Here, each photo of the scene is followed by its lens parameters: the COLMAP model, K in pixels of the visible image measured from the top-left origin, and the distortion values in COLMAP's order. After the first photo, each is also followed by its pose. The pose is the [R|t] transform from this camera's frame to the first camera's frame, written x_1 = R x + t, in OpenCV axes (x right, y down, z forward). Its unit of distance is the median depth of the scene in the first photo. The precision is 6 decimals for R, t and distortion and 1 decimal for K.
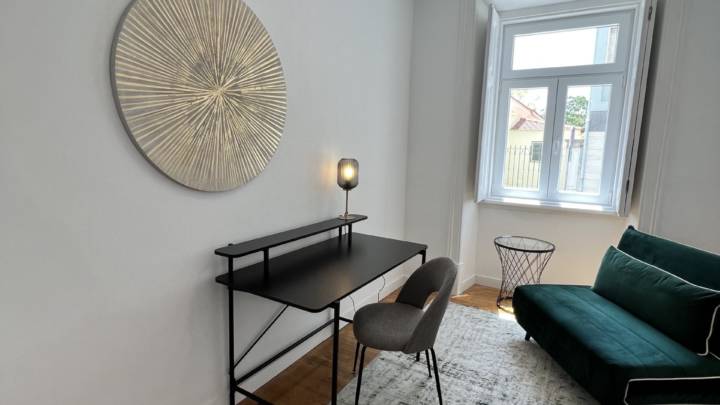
lens RADIAL K [[386.2, 0, 360.3], [0, 386.2, 202.2], [0, 0, 1]] dist [-0.000606, 0.001315]
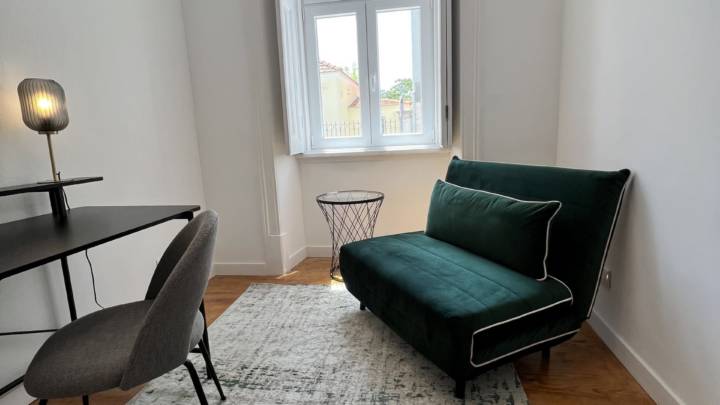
lens RADIAL K [[386.2, 0, 361.8], [0, 386.2, 204.1], [0, 0, 1]] dist [-0.000606, 0.001315]
pose [[0.925332, -0.135163, 0.354248, 0.189439], [0.125715, 0.990822, 0.049669, 0.107477], [-0.357711, -0.001426, 0.933831, 0.271473]]
